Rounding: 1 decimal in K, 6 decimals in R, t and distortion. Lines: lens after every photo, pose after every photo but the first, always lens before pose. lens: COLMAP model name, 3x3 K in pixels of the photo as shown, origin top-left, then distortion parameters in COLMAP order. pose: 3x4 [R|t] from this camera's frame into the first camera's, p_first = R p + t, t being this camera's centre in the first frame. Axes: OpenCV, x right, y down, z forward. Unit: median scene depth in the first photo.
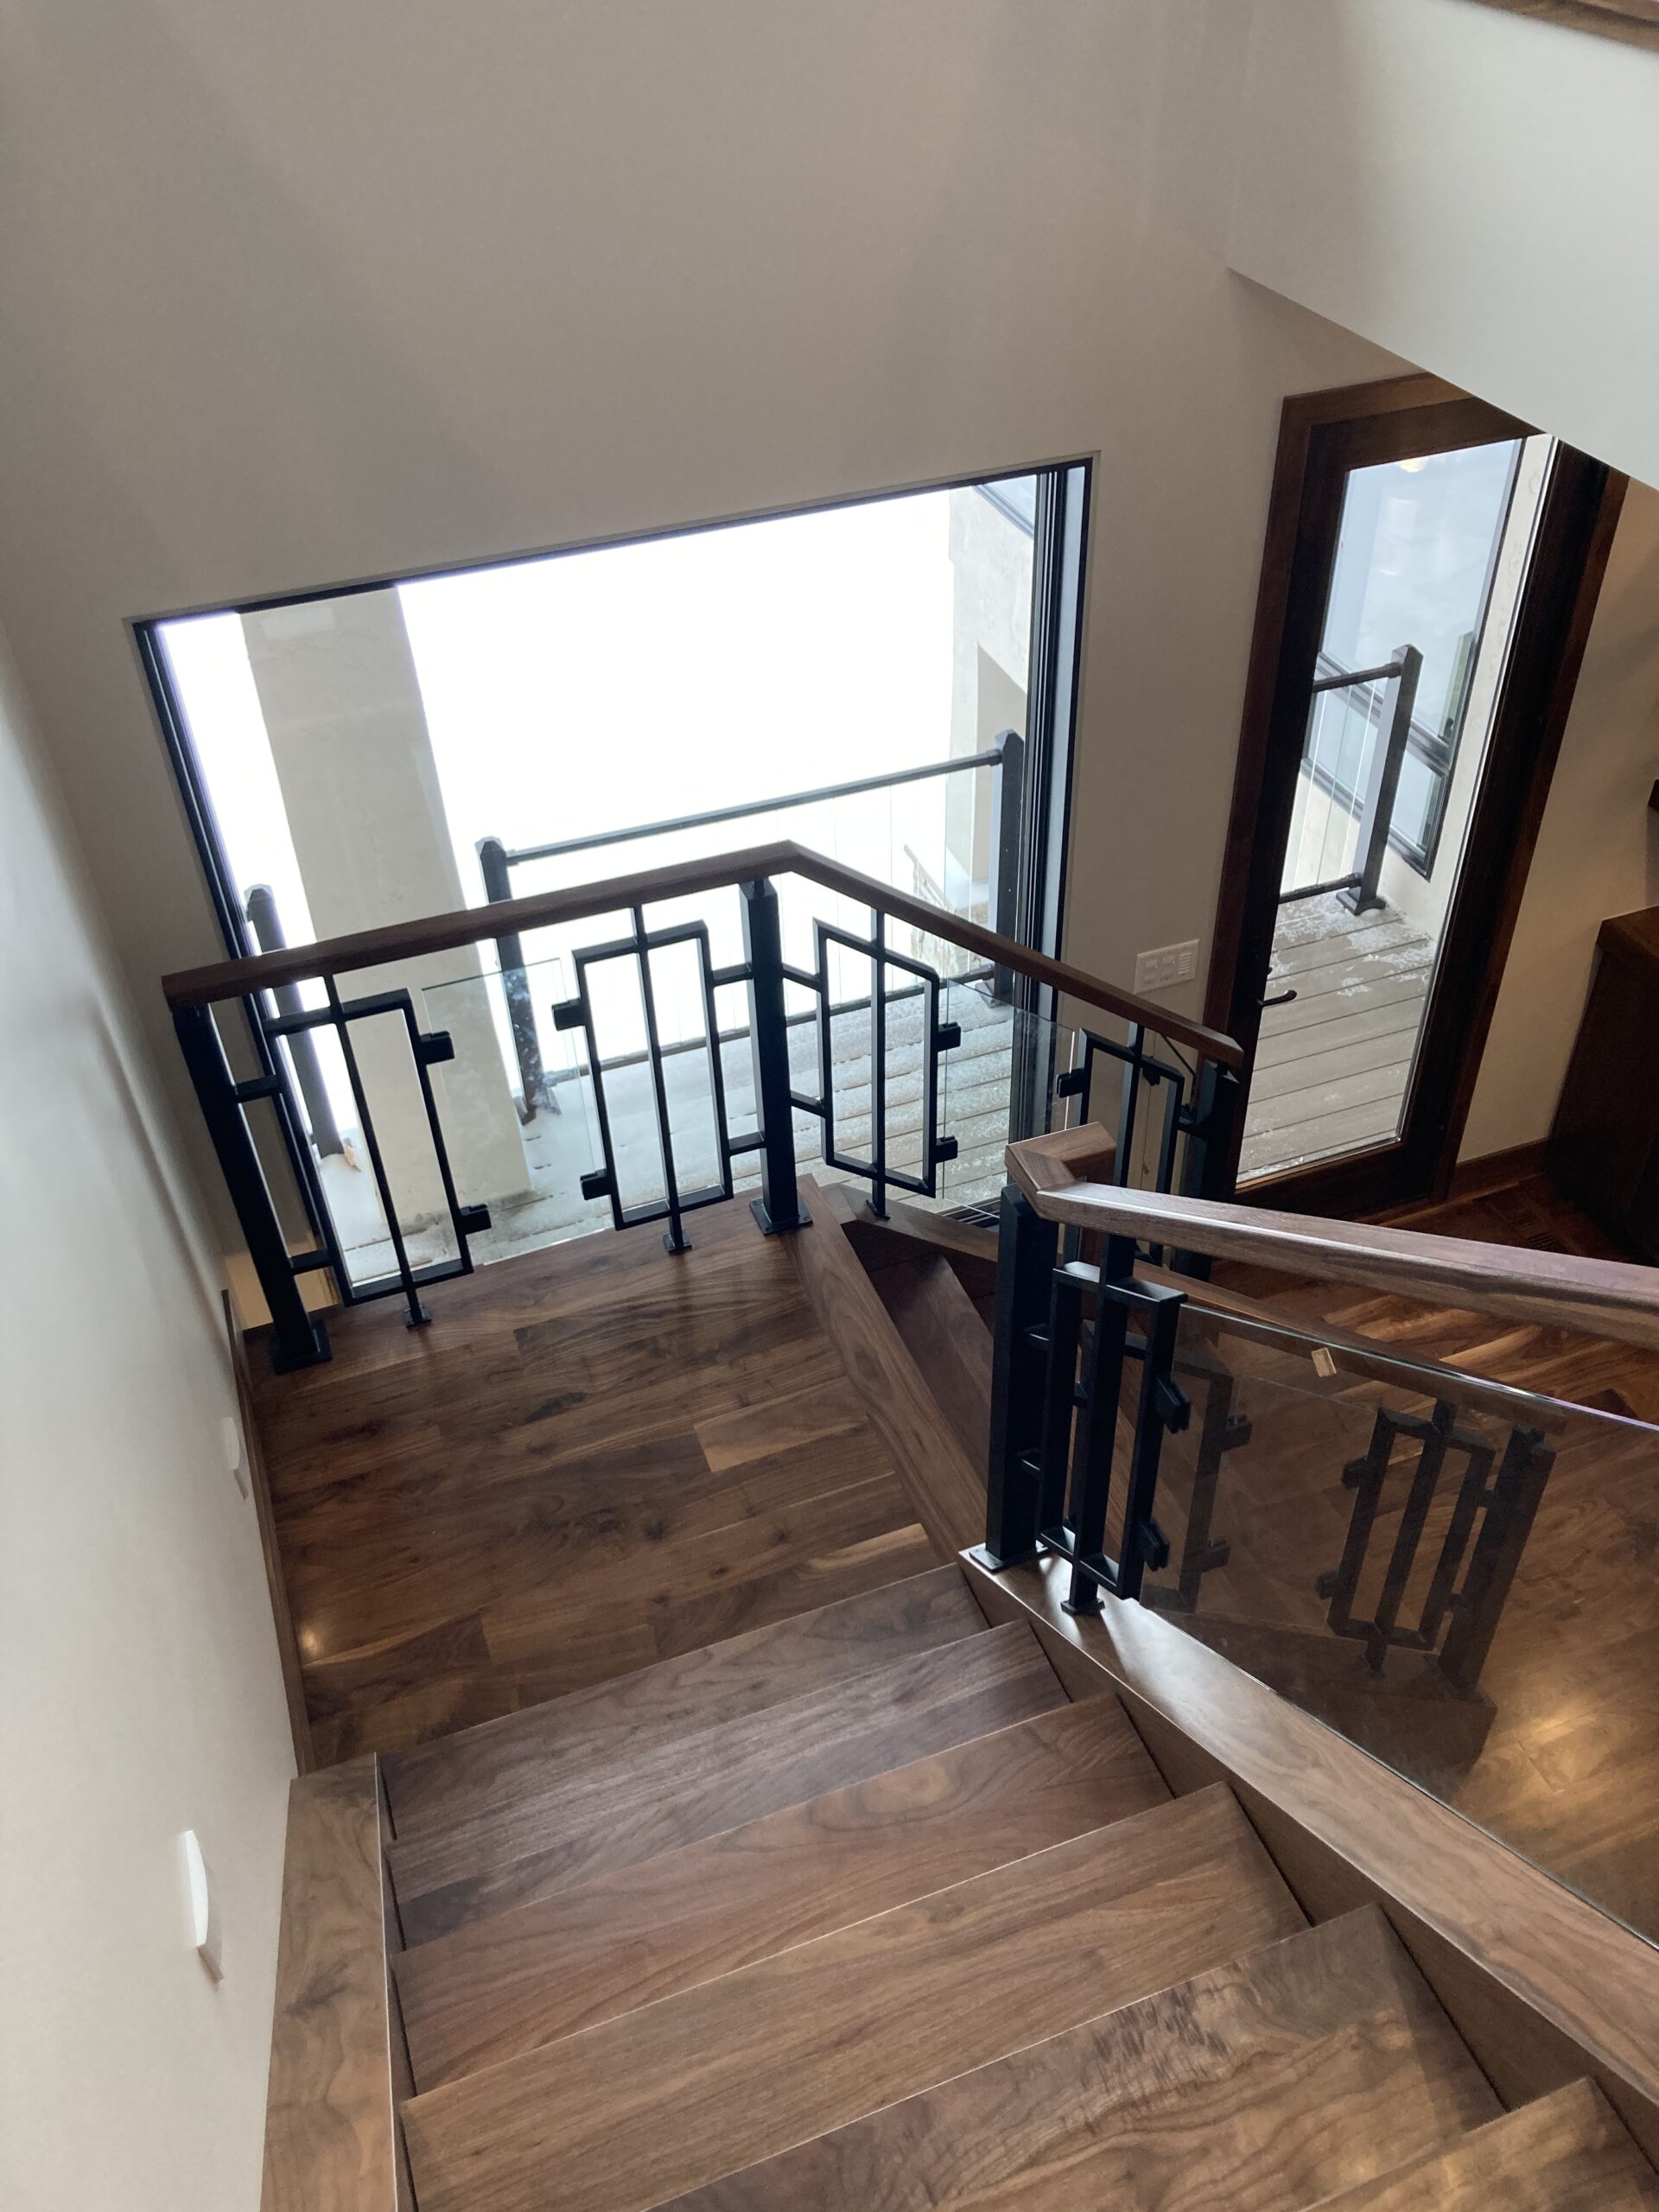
lens RADIAL K [[1794.5, 0, 829.5], [0, 1794.5, 1106.0], [0, 0, 1]] dist [0.007242, -0.000665]
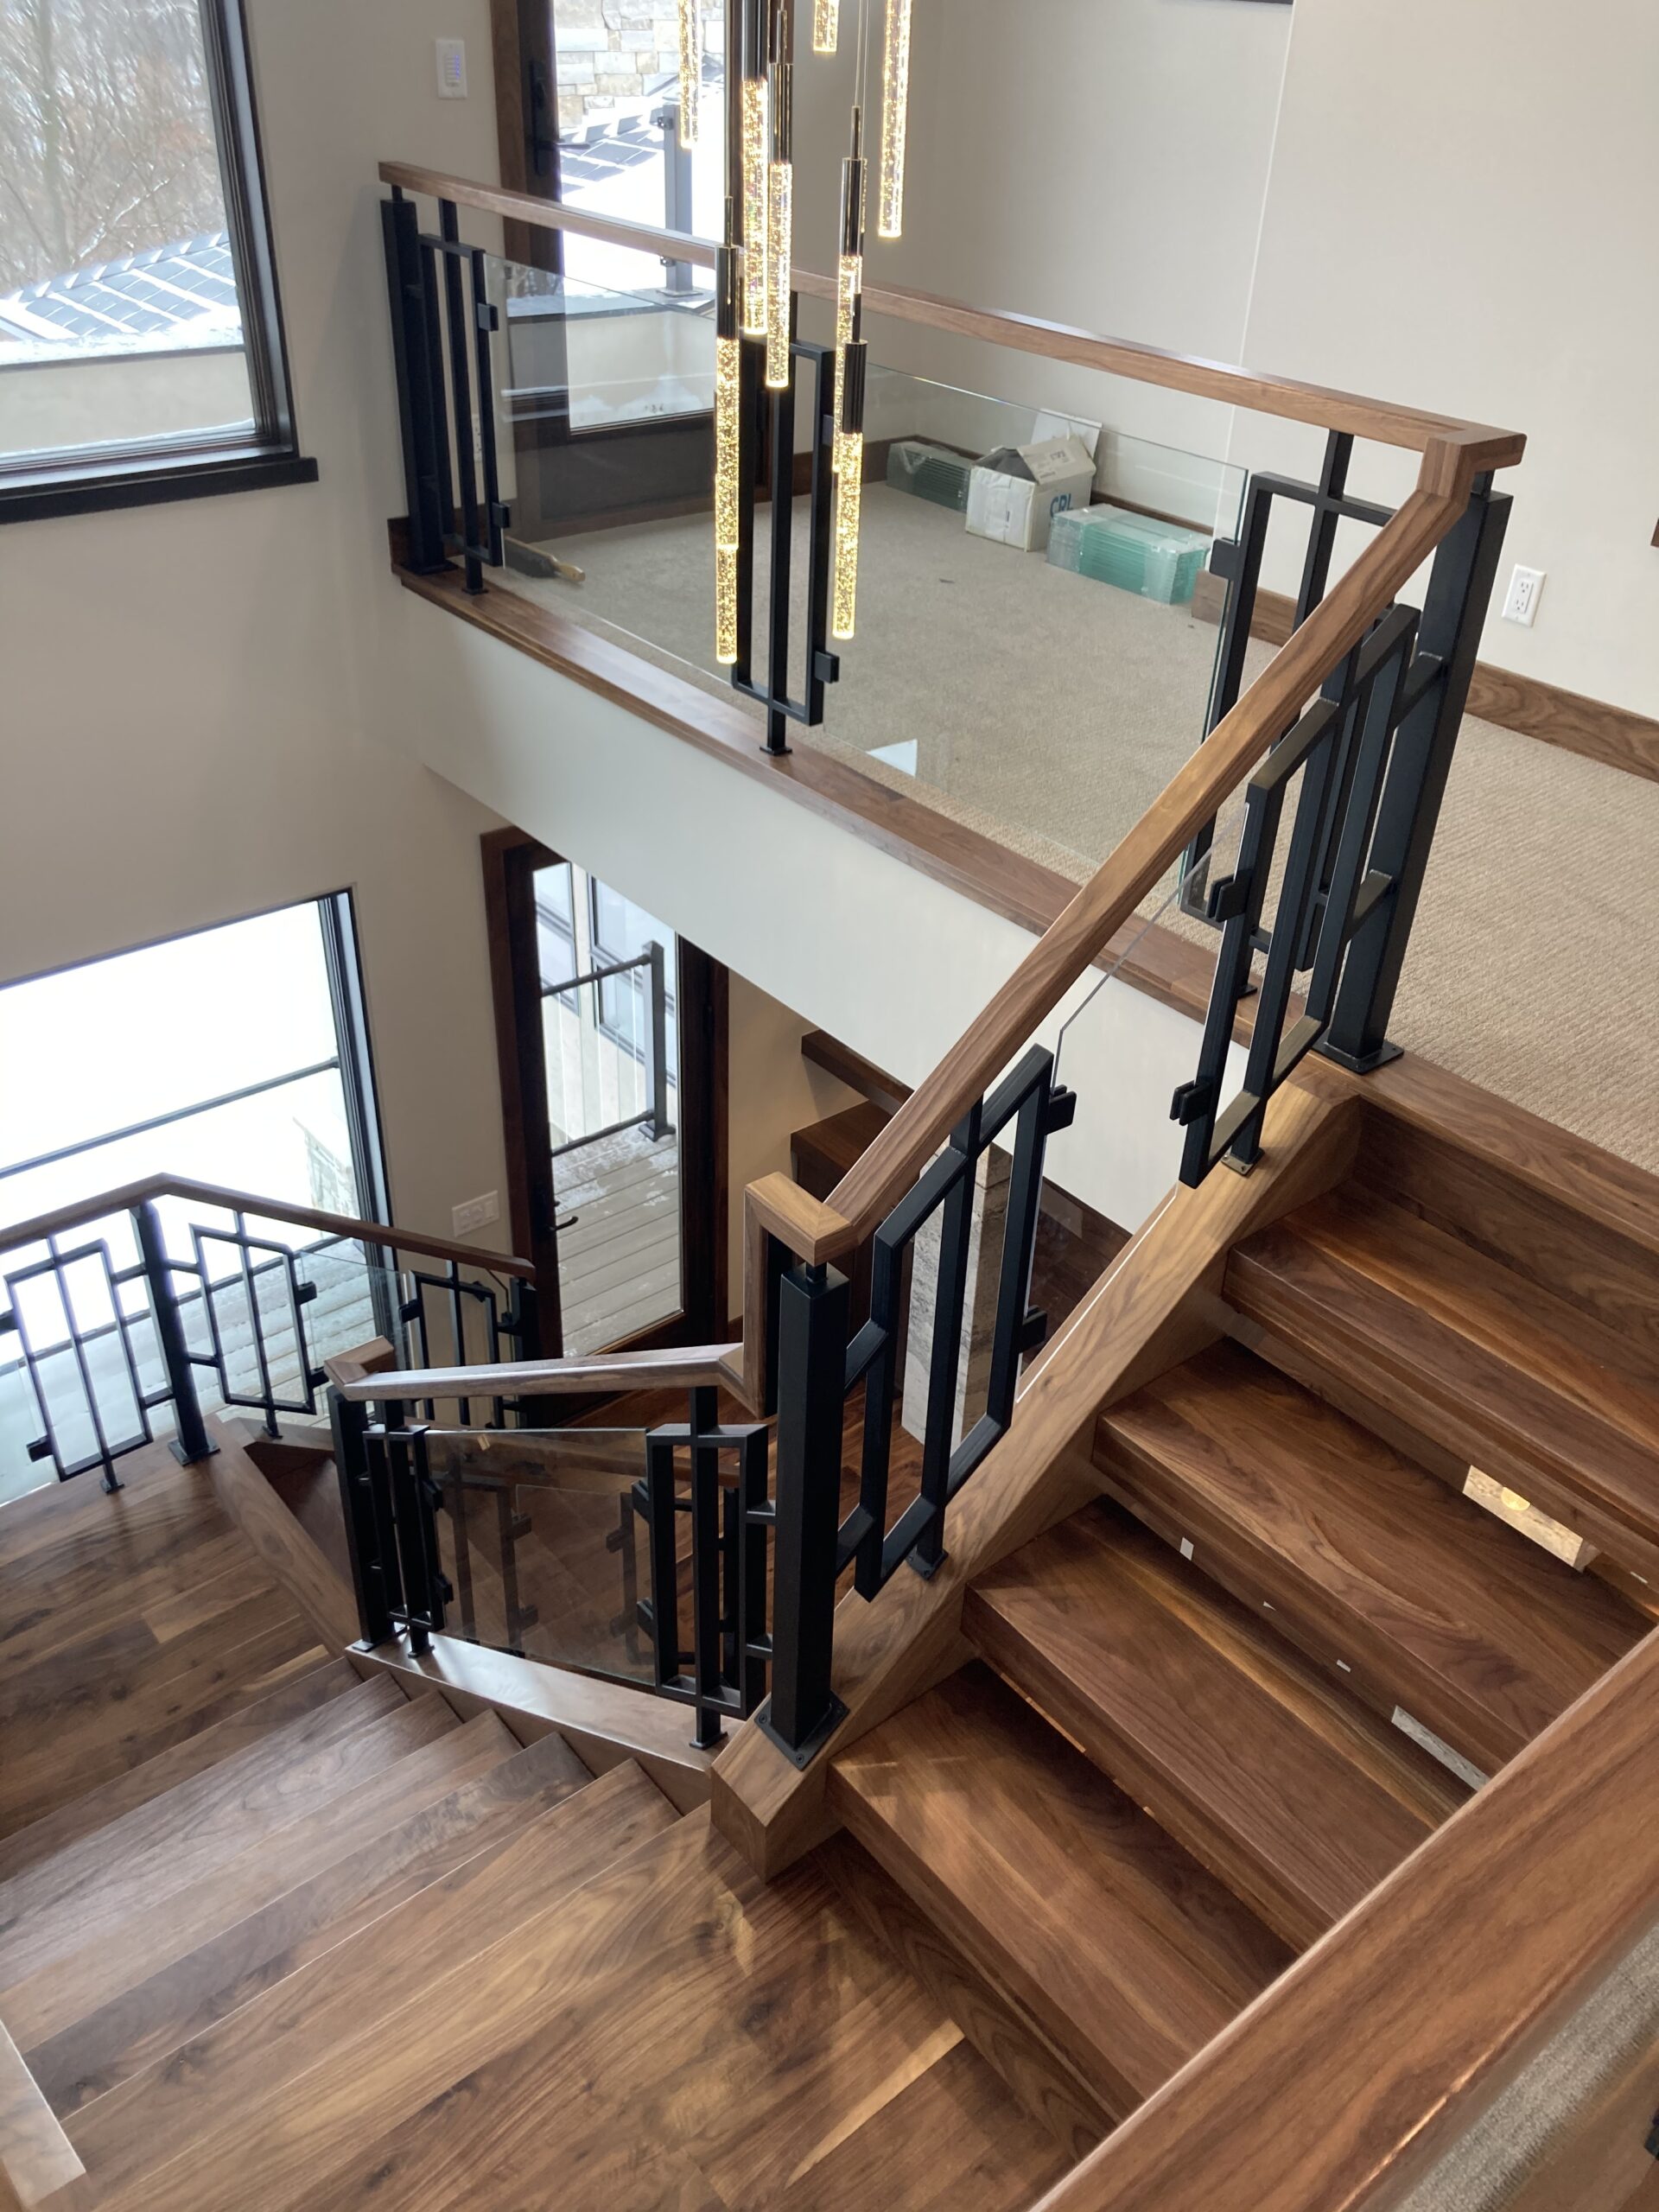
lens RADIAL K [[1794.5, 0, 829.5], [0, 1794.5, 1106.0], [0, 0, 1]] dist [0.007242, -0.000665]
pose [[0.941982, -0.126374, 0.310964, 0.036807], [0.162841, 0.982151, -0.094142, 0.015813], [-0.293517, 0.139318, 0.945748, -0.446763]]
